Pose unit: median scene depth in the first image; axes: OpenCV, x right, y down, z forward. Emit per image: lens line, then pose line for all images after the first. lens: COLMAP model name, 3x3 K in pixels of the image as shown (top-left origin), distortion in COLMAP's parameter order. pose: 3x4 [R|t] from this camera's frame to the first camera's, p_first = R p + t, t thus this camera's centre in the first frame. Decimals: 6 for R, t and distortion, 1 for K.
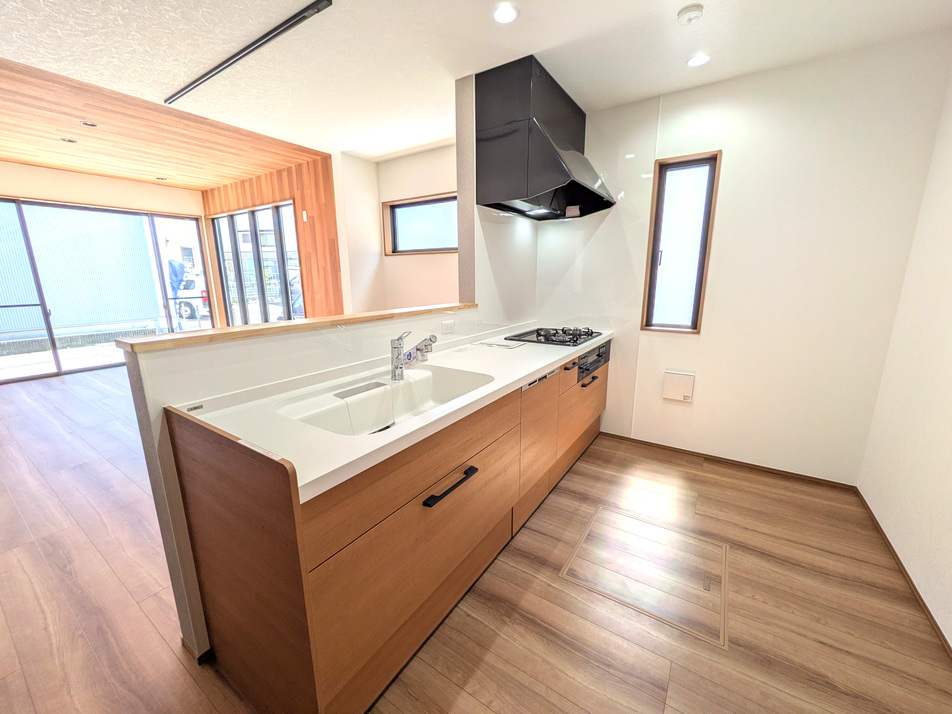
lens RADIAL K [[377.3, 0, 474.4], [0, 377.3, 356.2], [0, 0, 1]] dist [-0.000893, -0.000085]
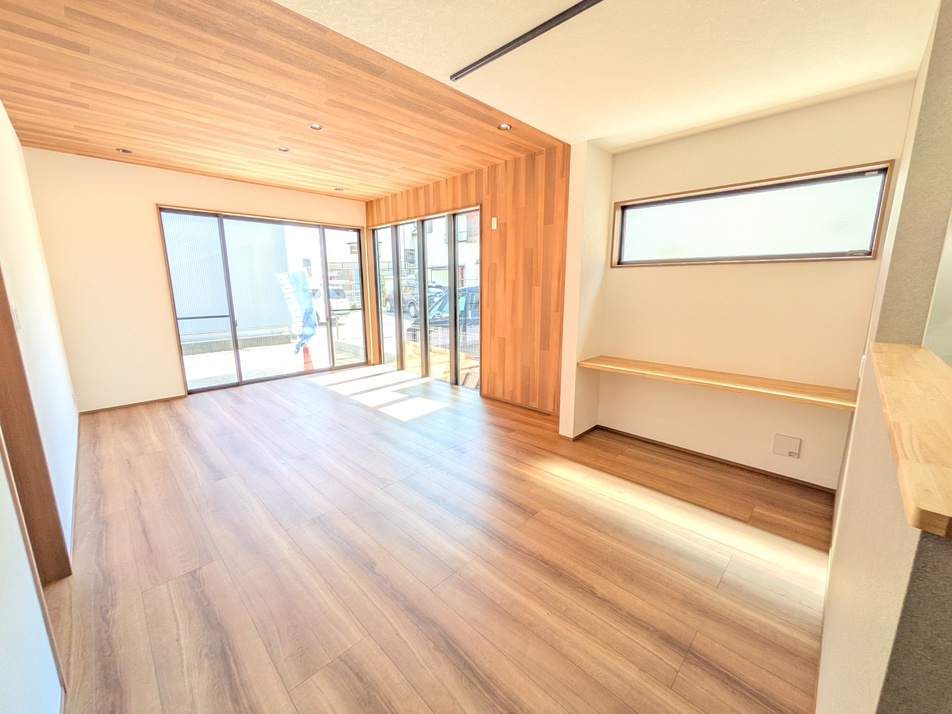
lens RADIAL K [[377.3, 0, 473.5], [0, 377.3, 357.2], [0, 0, 1]] dist [-0.000893, -0.000085]
pose [[0.980667, 0.042421, -0.191030, -0.316080], [-0.046313, 0.998800, -0.015954, -0.040778], [0.190124, 0.024493, 0.981455, 0.129711]]
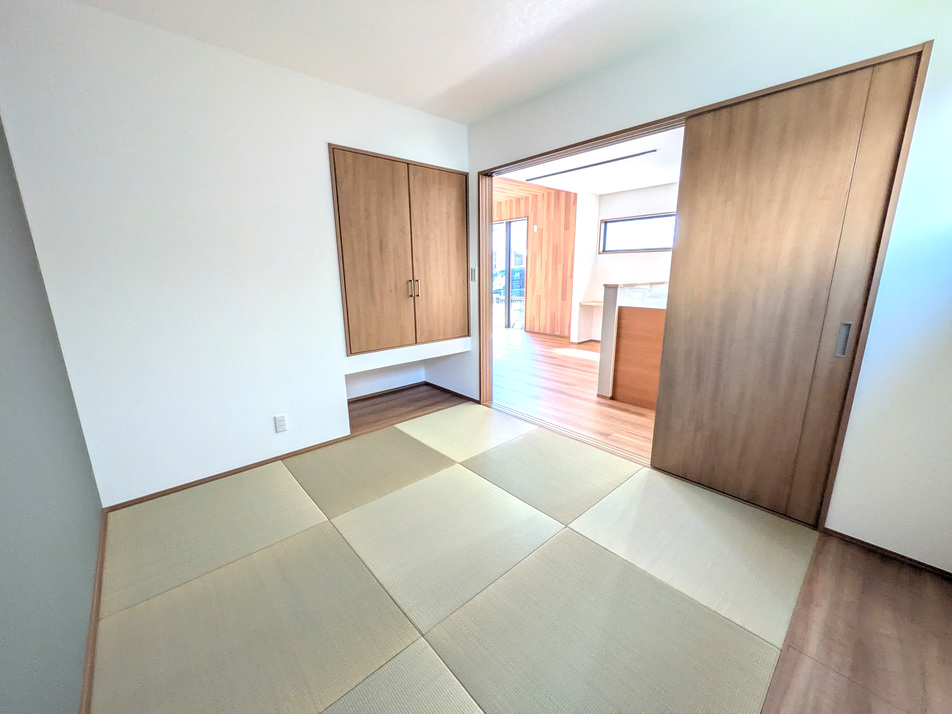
lens RADIAL K [[377.3, 0, 482.0], [0, 377.3, 355.3], [0, 0, 1]] dist [-0.000893, -0.000085]
pose [[0.972282, 0.056453, -0.226892, -0.285176], [-0.056981, 0.998366, 0.004228, 0.150808], [0.226760, 0.008818, 0.973911, -0.542349]]
